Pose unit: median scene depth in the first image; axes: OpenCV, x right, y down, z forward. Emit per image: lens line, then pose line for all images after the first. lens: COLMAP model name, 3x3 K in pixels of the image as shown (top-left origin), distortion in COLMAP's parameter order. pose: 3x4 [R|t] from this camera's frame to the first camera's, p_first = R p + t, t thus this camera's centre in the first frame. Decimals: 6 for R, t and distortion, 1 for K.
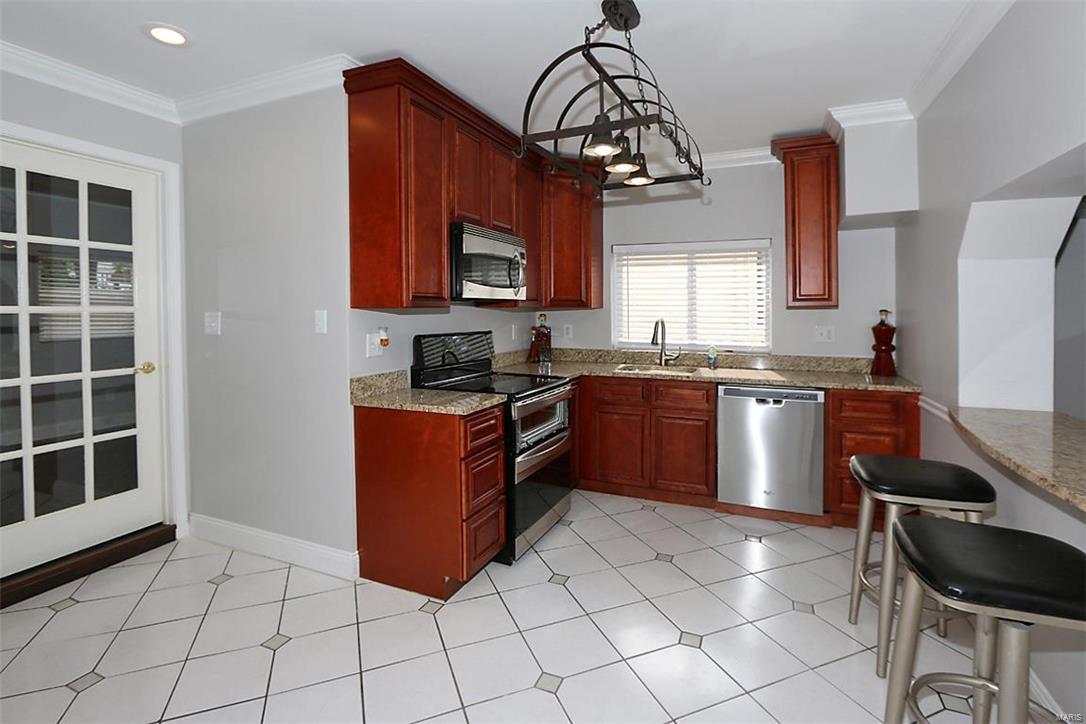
lens RADIAL K [[526.2, 0, 548.9], [0, 526.2, 320.9], [0, 0, 1]] dist [-0.023898, 0.005428]
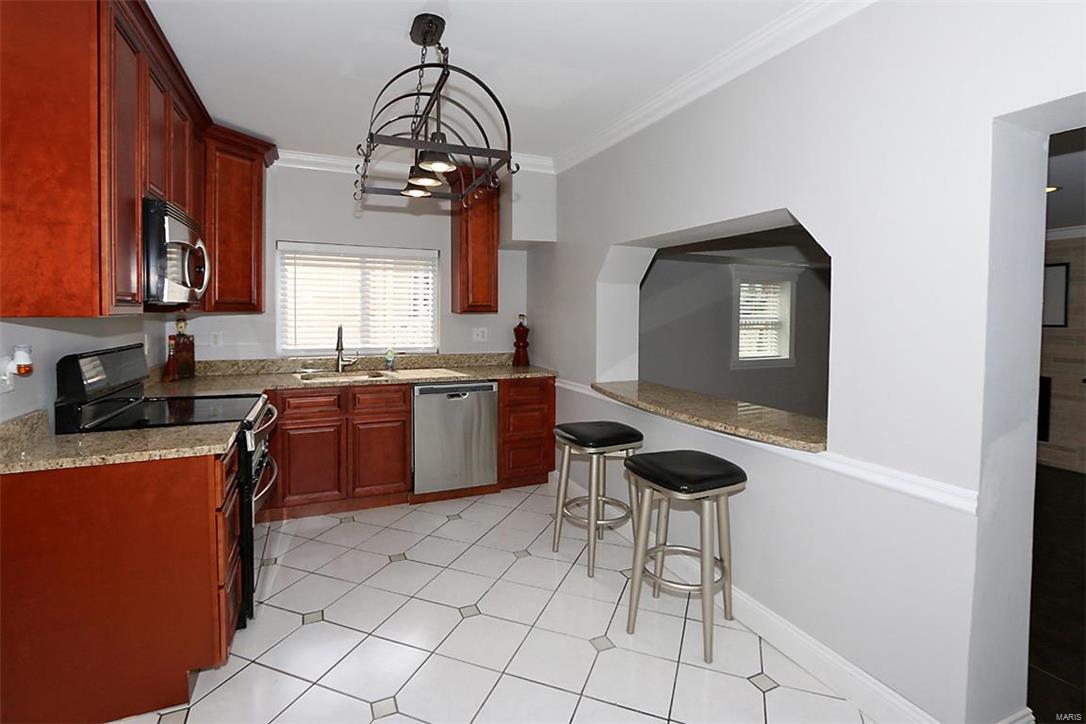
lens RADIAL K [[526.2, 0, 562.2], [0, 526.2, 329.2], [0, 0, 1]] dist [-0.023898, 0.005428]
pose [[0.657654, -0.021313, 0.753018, -0.313292], [0.007029, 0.999730, 0.022157, -0.015340], [-0.753287, -0.009278, 0.657626, 0.081632]]
